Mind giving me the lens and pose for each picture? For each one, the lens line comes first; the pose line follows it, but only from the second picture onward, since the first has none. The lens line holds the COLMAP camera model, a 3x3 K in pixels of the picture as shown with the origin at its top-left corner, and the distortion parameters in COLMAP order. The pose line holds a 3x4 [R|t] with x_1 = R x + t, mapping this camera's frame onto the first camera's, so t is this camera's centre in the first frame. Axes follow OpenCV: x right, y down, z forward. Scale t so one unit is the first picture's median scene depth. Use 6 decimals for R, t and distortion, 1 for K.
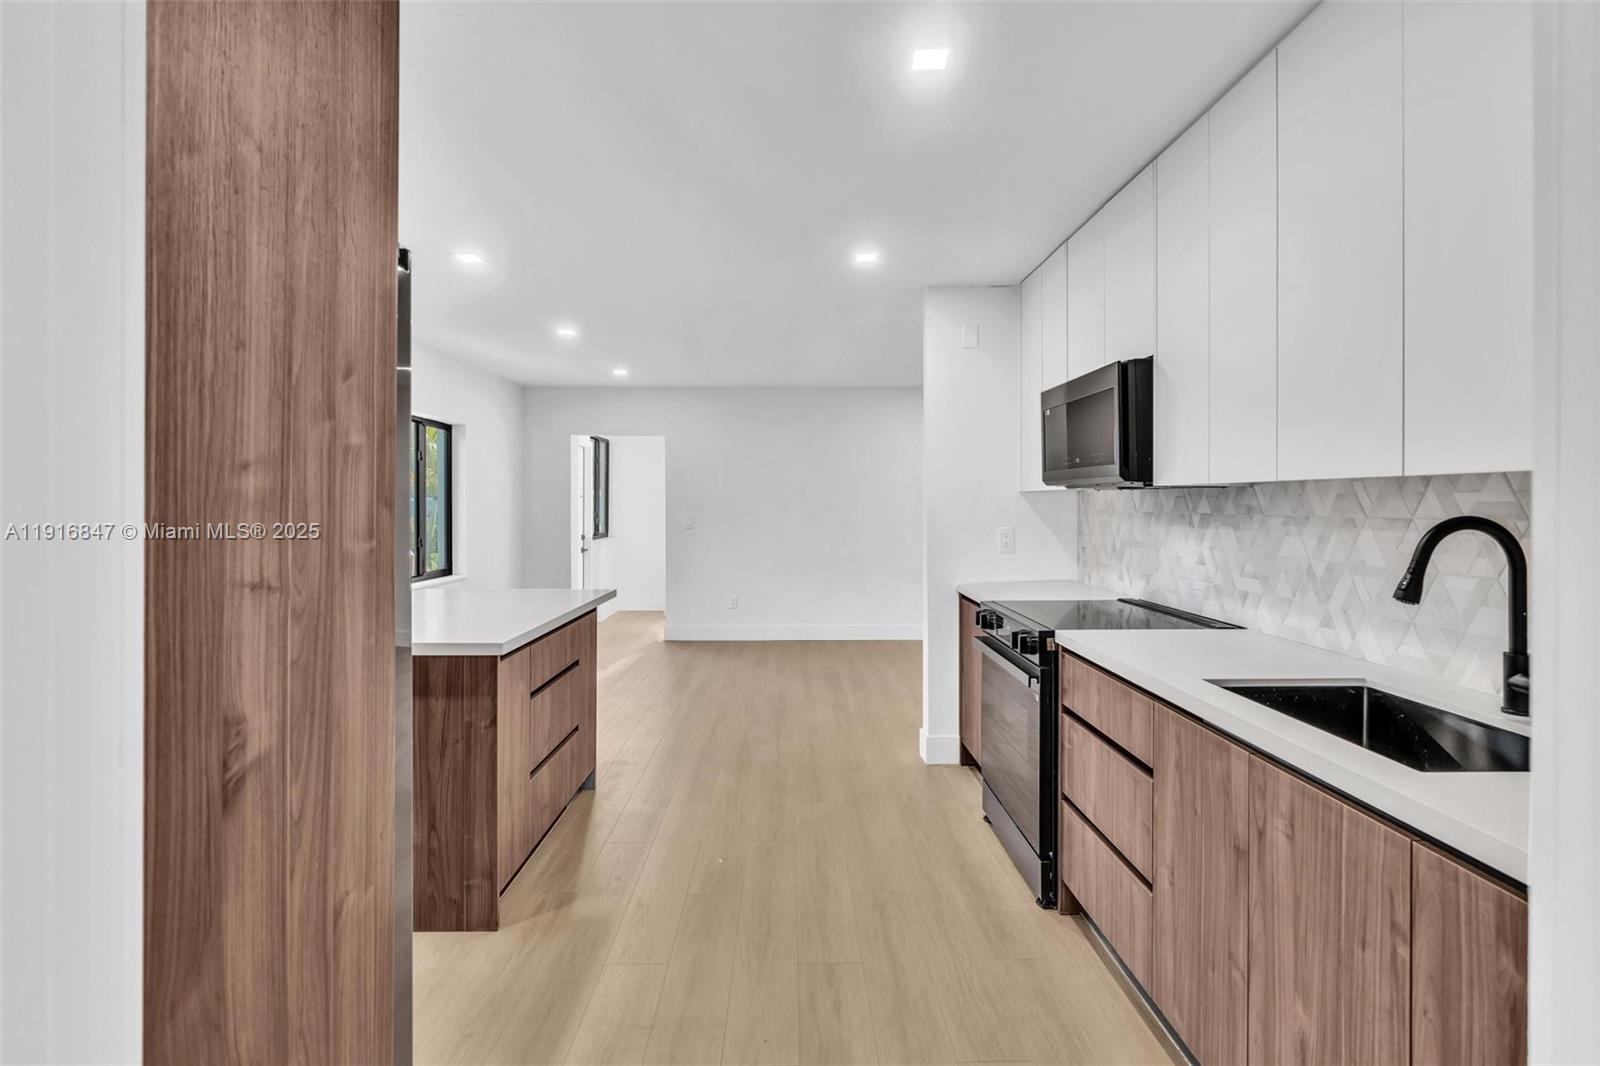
lens RADIAL K [[764.8, 0, 805.6], [0, 764.8, 507.6], [0, 0, 1]] dist [-0.001543, 0.000392]
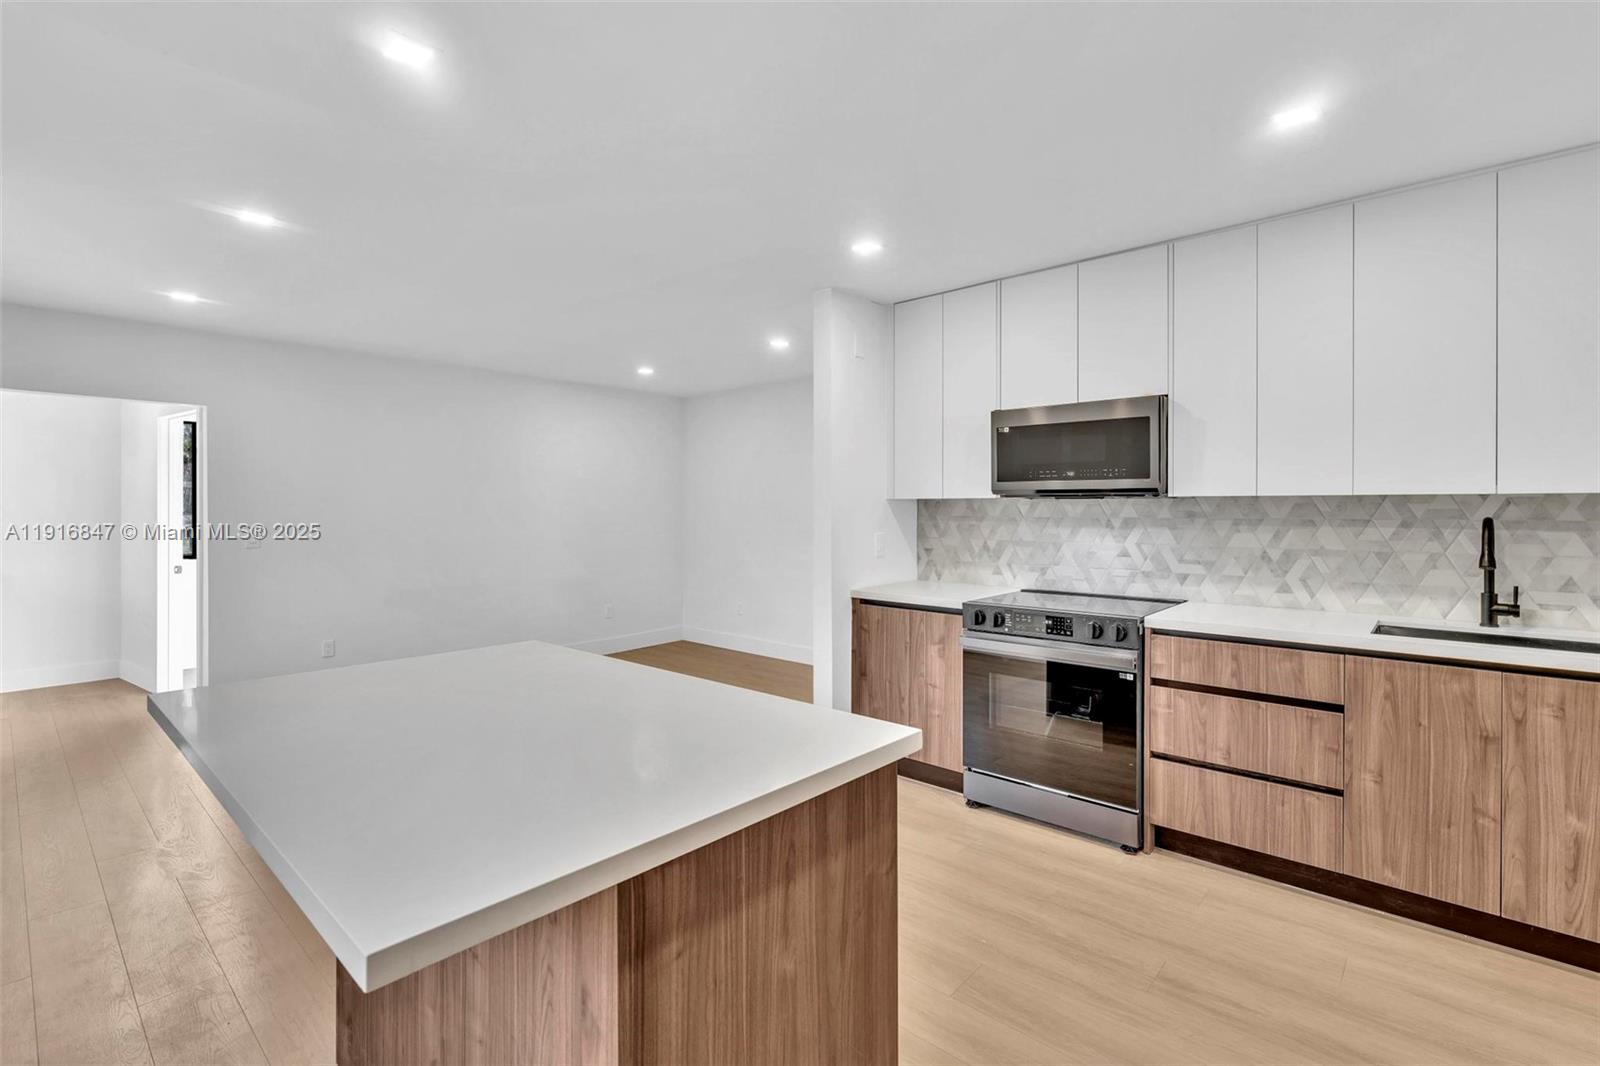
lens RADIAL K [[732.4, 0, 806.7], [0, 732.4, 510.2], [0, 0, 1]] dist [-0.001792, 0.000466]
pose [[0.675455, -0.003442, 0.737393, -1.012928], [0.005903, 0.999982, -0.000740, -0.009695], [-0.737378, 0.004853, 0.675463, 0.720787]]
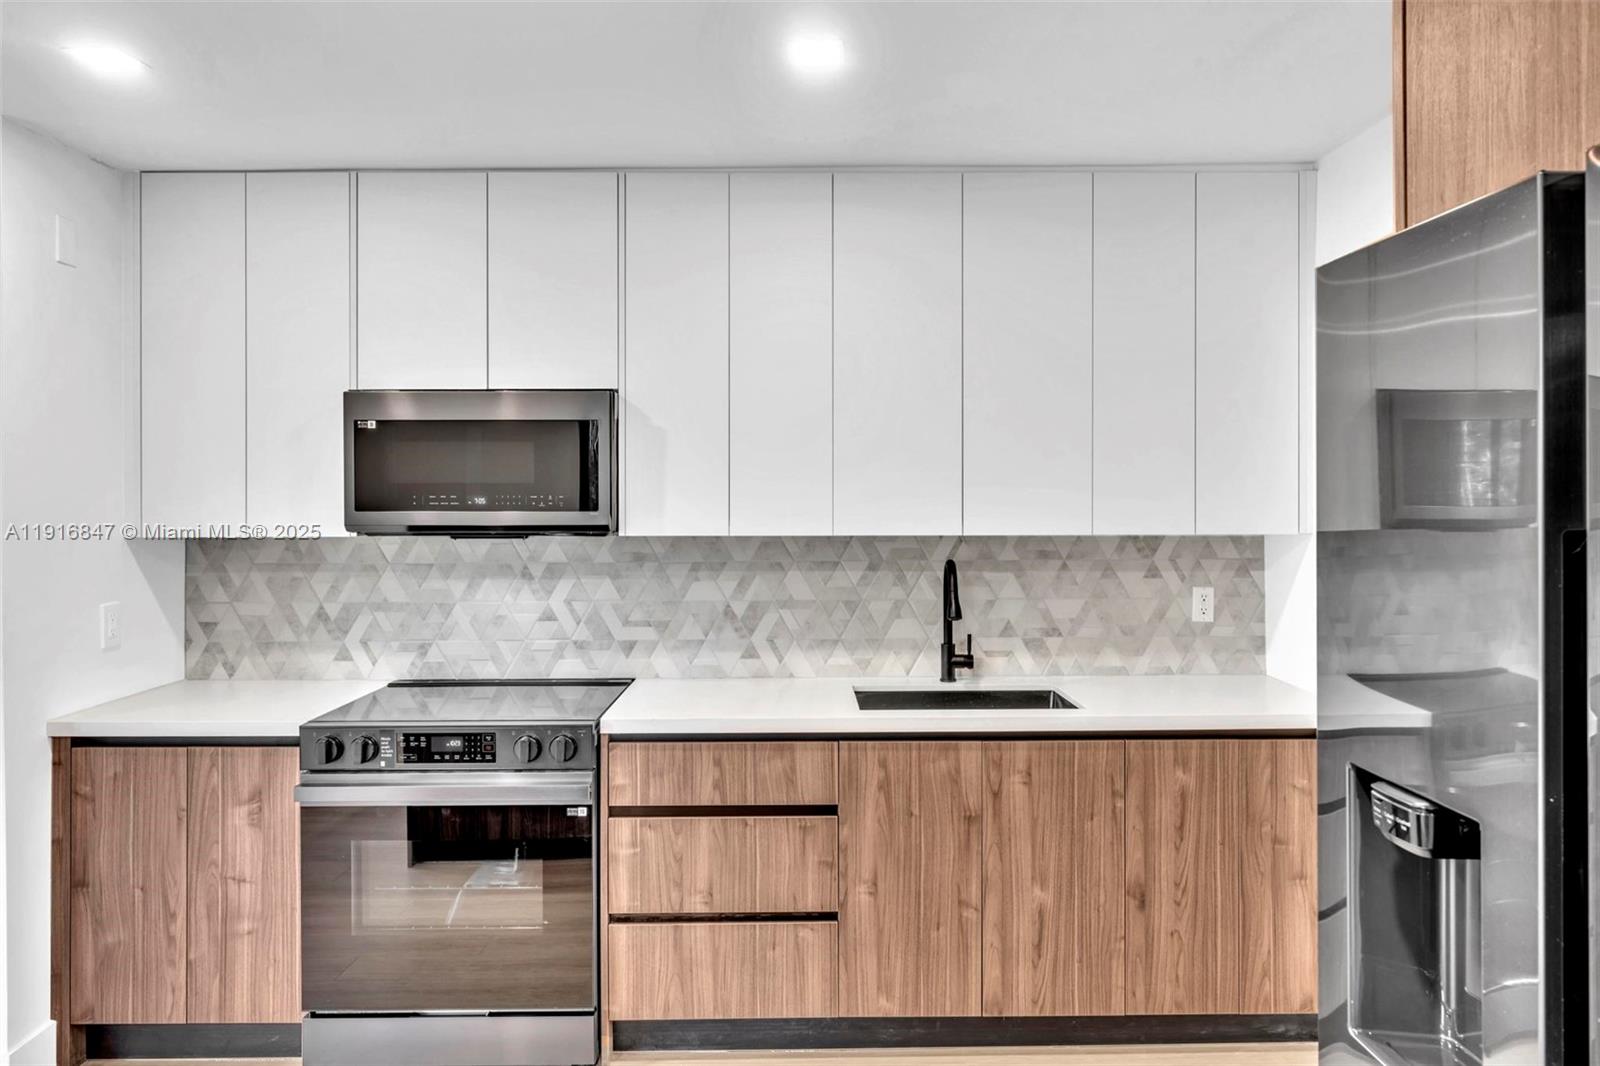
lens RADIAL K [[1073.7, 0, 805.4], [0, 1073.7, 506.2], [0, 0, 1]] dist [-0.002037, 0.000747]
pose [[0.010150, -0.004154, 0.999940, -0.935797], [0.009817, 0.999944, 0.004055, -0.077797], [-0.999900, 0.009775, 0.010191, 0.899261]]
